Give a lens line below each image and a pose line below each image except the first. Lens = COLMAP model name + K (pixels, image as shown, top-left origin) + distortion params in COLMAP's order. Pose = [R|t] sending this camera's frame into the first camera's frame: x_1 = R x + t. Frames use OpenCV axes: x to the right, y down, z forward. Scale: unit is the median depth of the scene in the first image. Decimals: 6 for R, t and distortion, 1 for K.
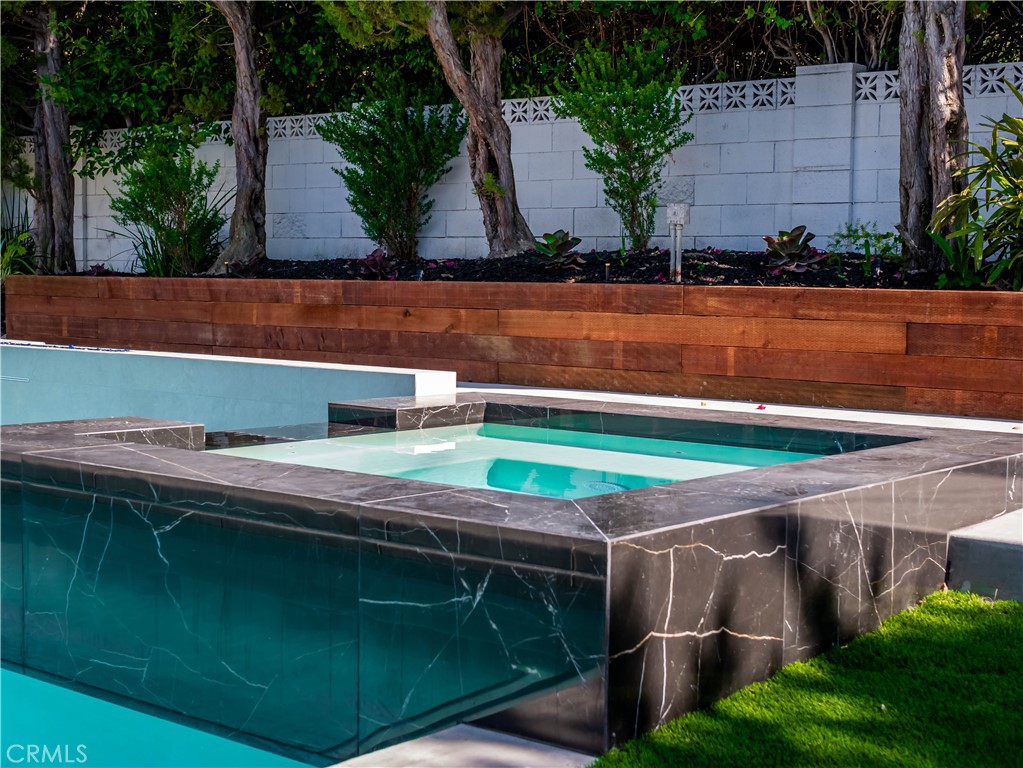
lens RADIAL K [[1543.9, 0, 511.5], [0, 1543.9, 384.0], [0, 0, 1]] dist [-0.036198, 0.084733]
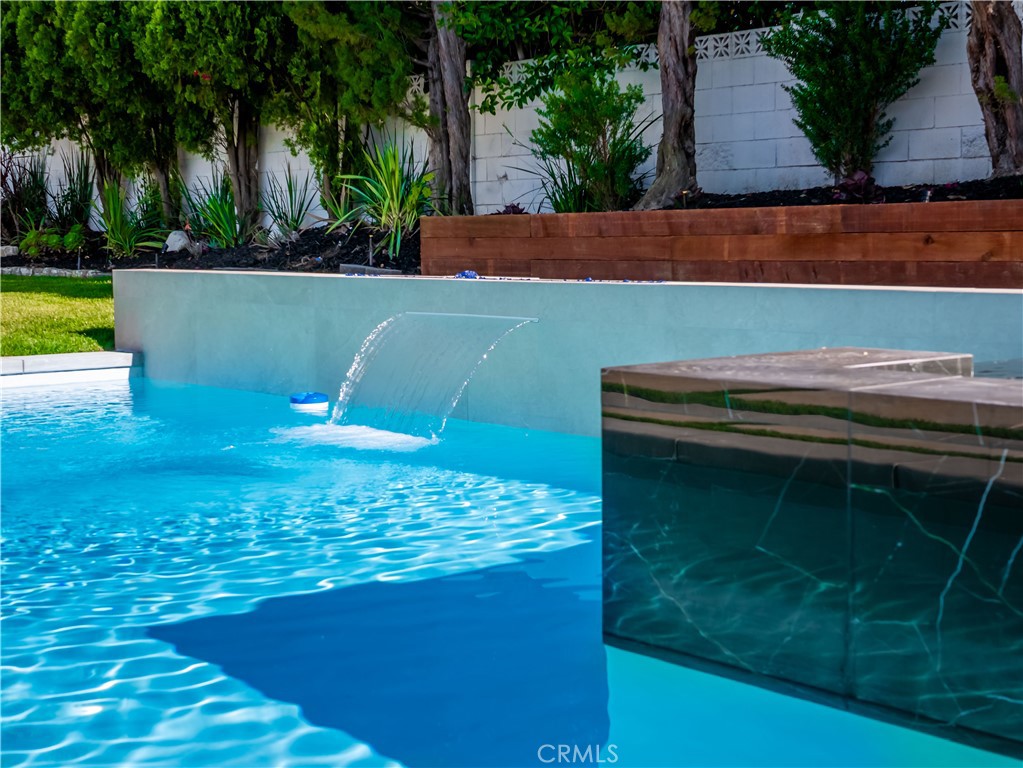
lens RADIAL K [[1543.9, 0, 511.5], [0, 1543.9, 384.0], [0, 0, 1]] dist [-0.036198, 0.084733]
pose [[0.984116, -0.008810, -0.177308, -0.110739], [0.013327, 0.999616, 0.024301, 0.007524], [0.177026, -0.026278, 0.983855, 0.095216]]
